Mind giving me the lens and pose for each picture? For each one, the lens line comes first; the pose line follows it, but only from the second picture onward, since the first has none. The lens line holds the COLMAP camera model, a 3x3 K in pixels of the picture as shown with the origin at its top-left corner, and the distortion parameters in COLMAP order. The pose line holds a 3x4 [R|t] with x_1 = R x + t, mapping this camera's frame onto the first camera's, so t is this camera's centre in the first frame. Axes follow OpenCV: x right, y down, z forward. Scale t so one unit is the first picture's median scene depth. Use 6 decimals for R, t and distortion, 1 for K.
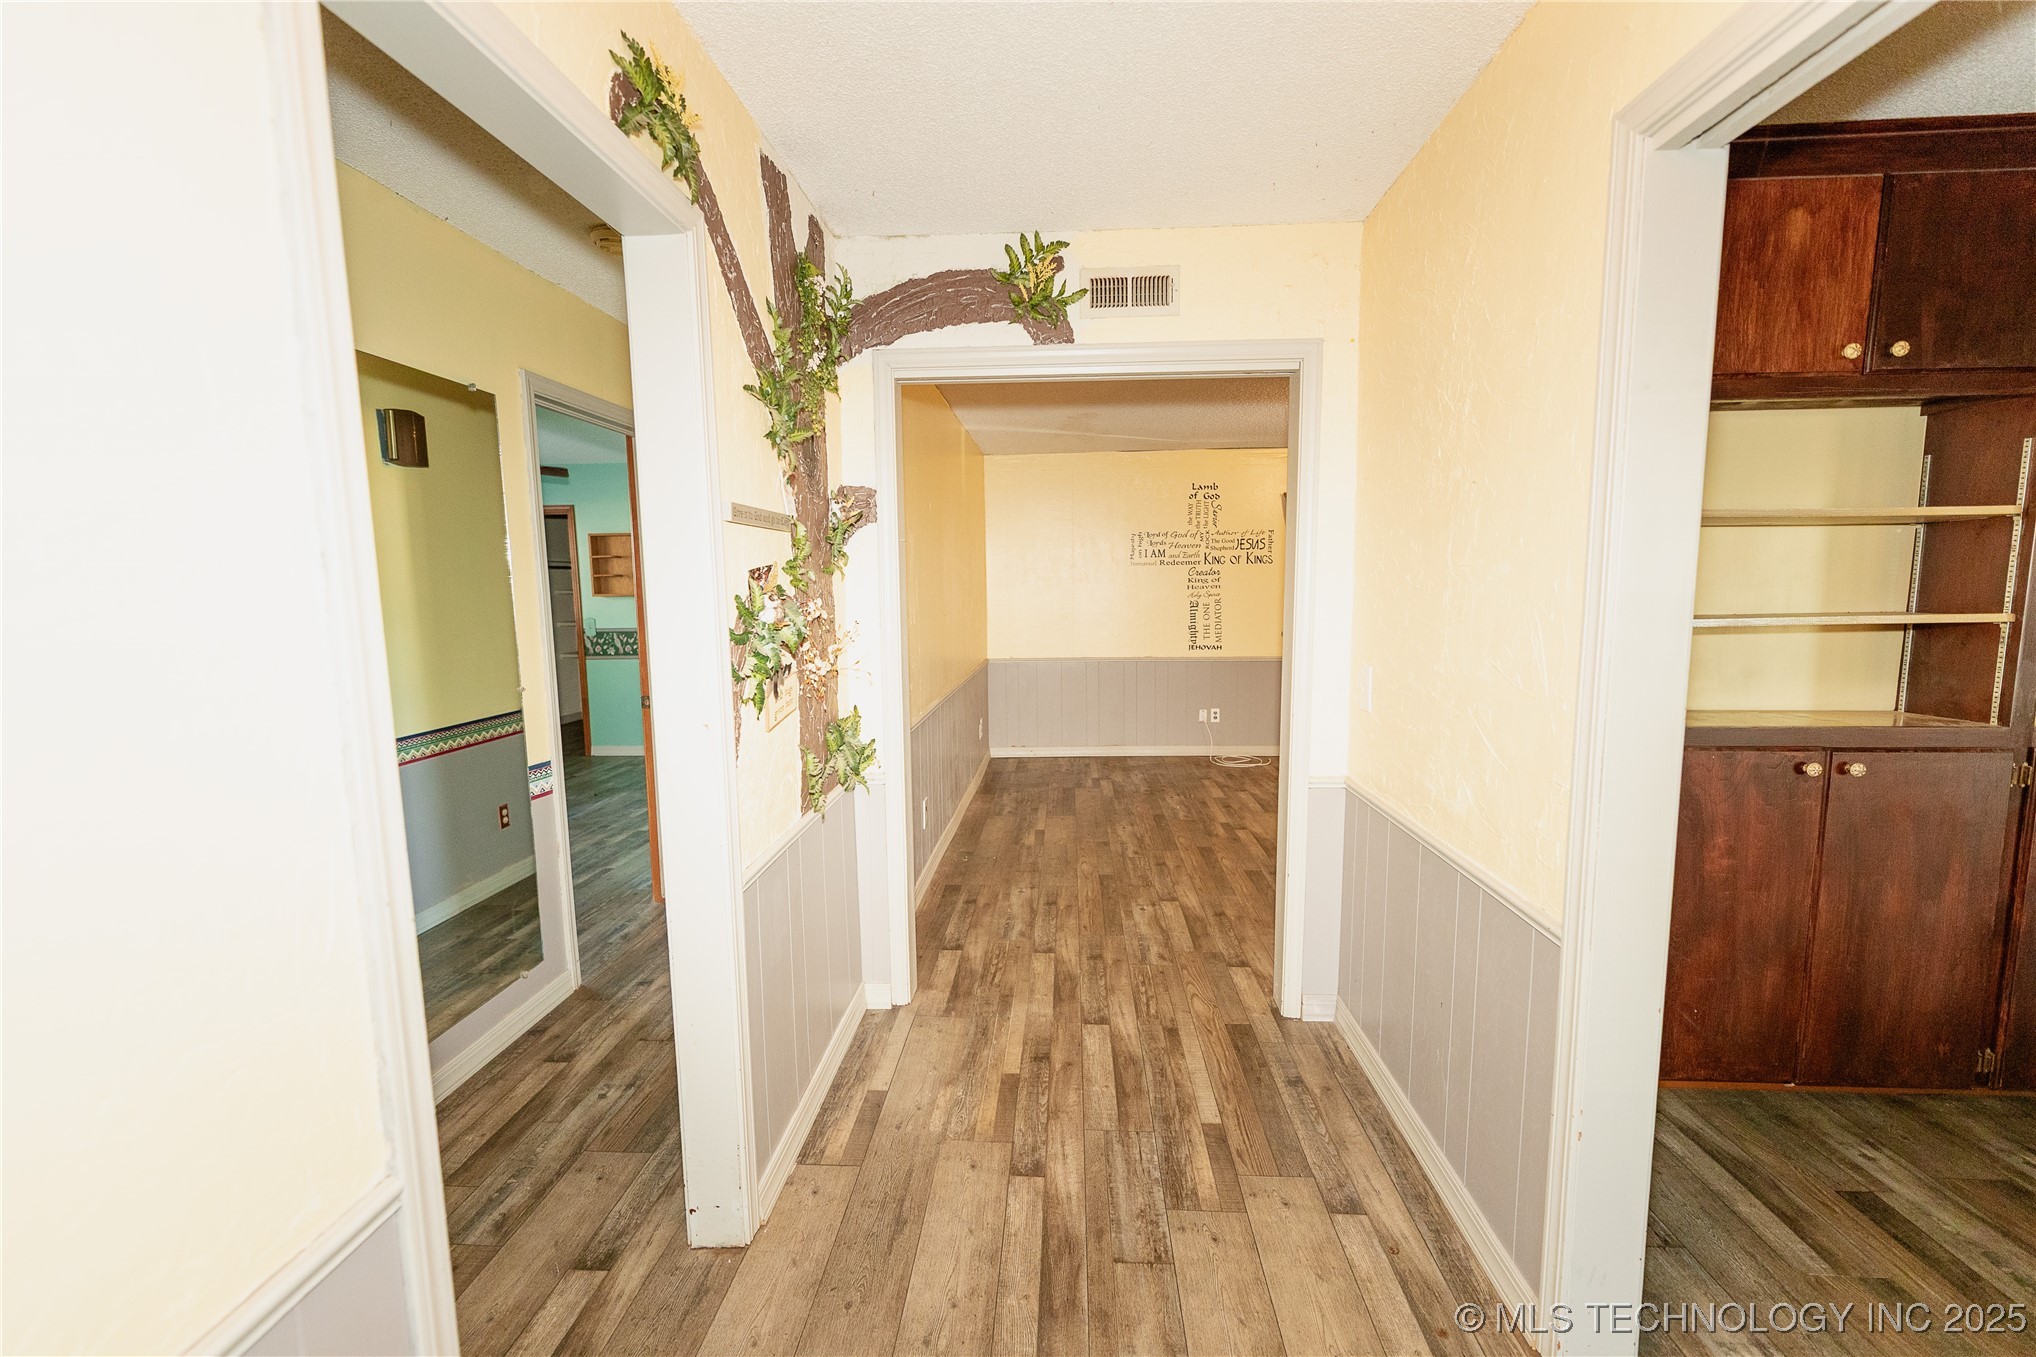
lens RADIAL K [[820.9, 0, 1020.5], [0, 820.9, 681.0], [0, 0, 1]] dist [0.002213, -0.000076]
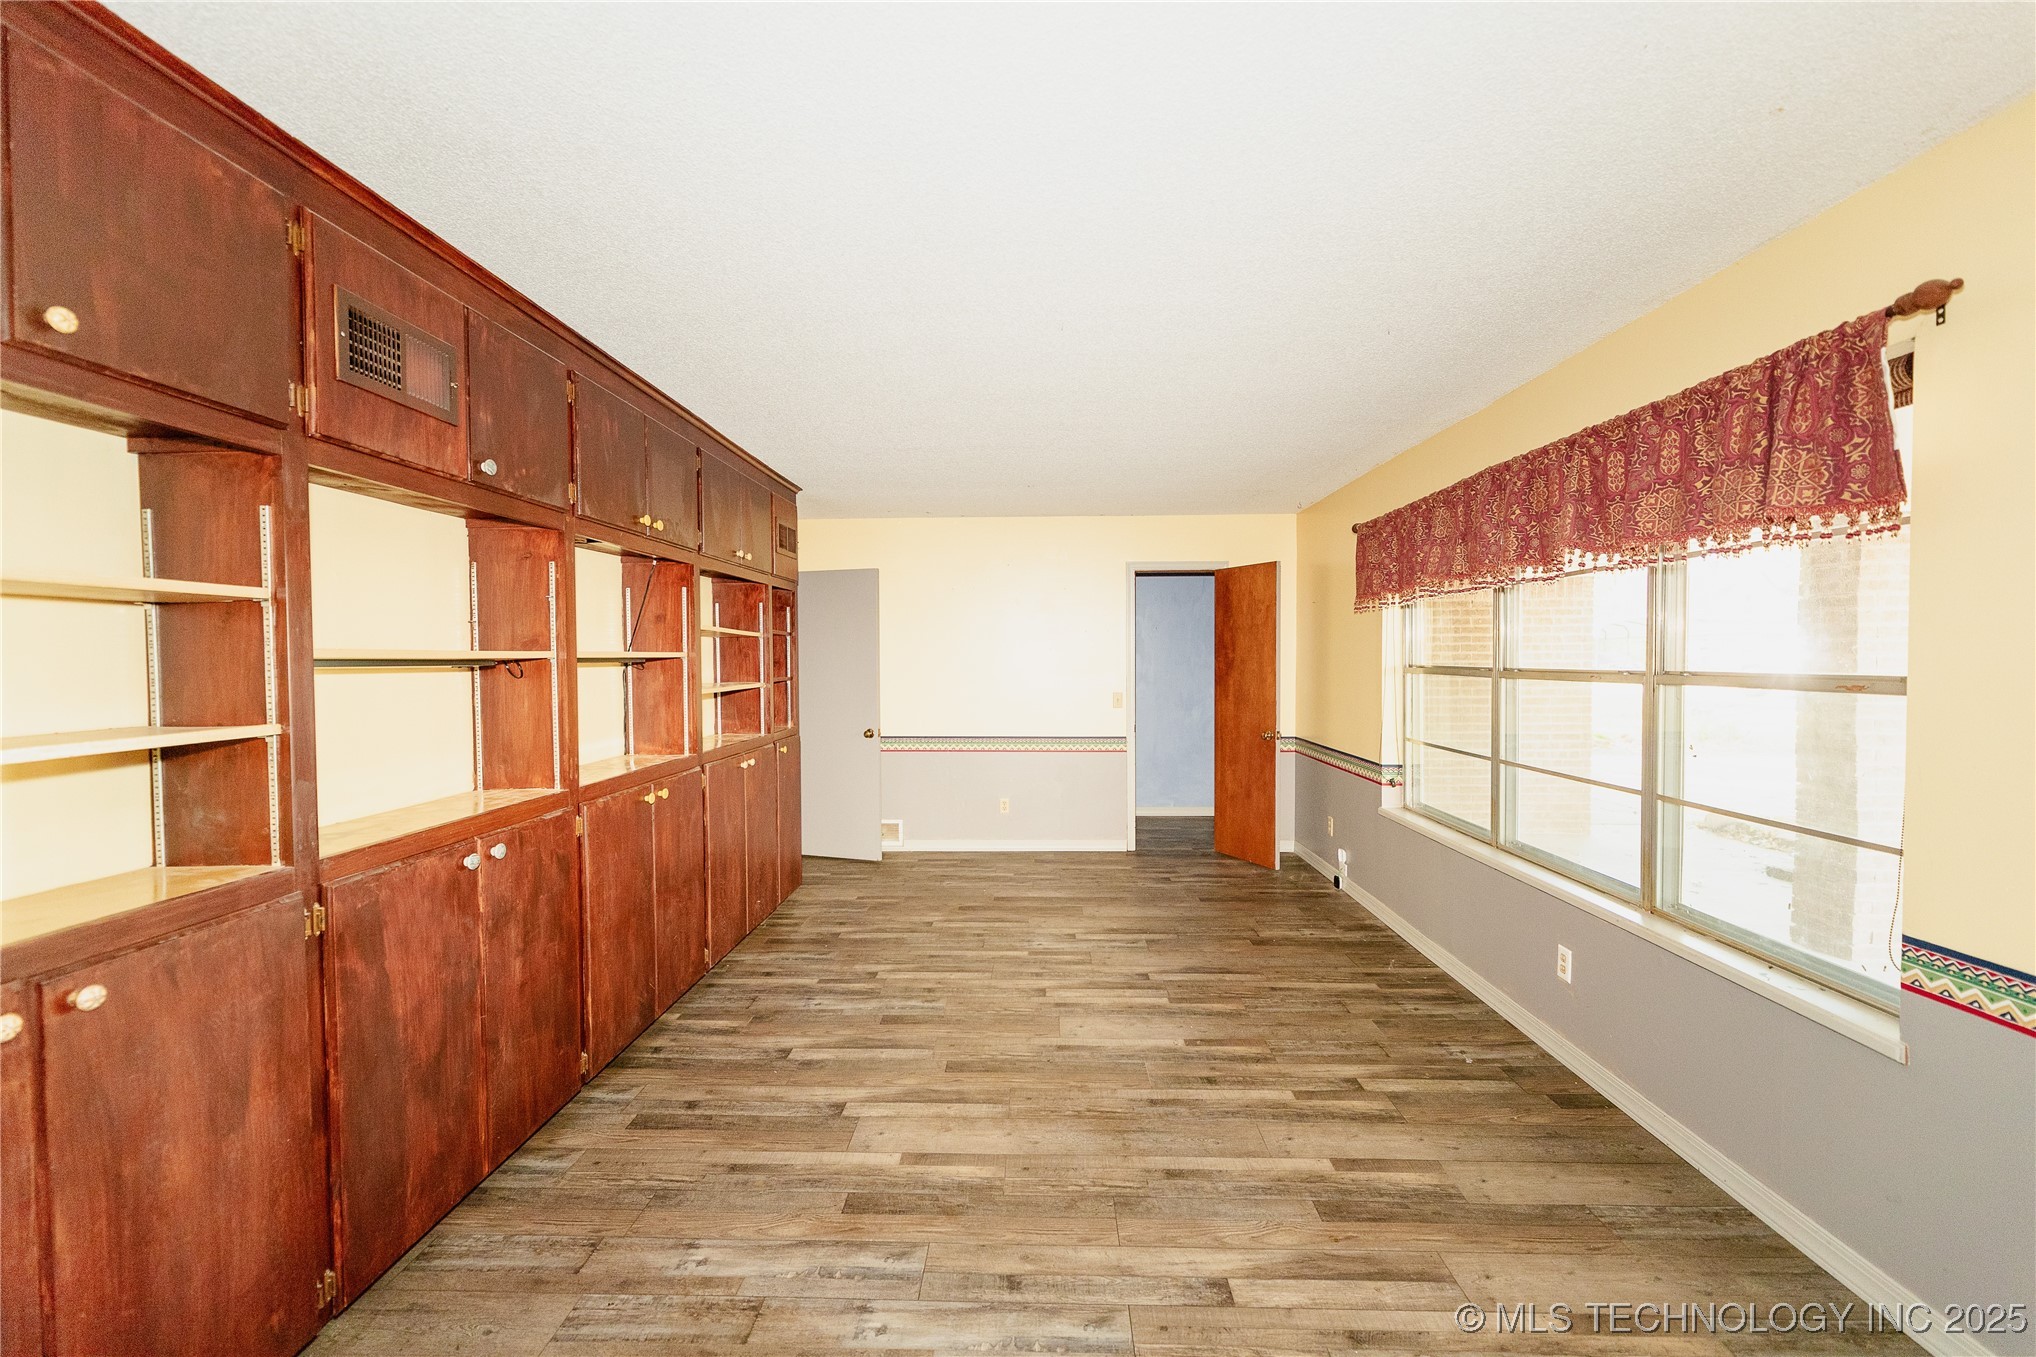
lens RADIAL K [[820.9, 0, 1020.0], [0, 820.9, 678.0], [0, 0, 1]] dist [0.002213, -0.000076]
pose [[-0.031970, -0.017852, 0.999329, 0.379999], [0.118072, 0.992772, 0.021512, -0.056270], [-0.992490, 0.118681, -0.029631, 0.300101]]
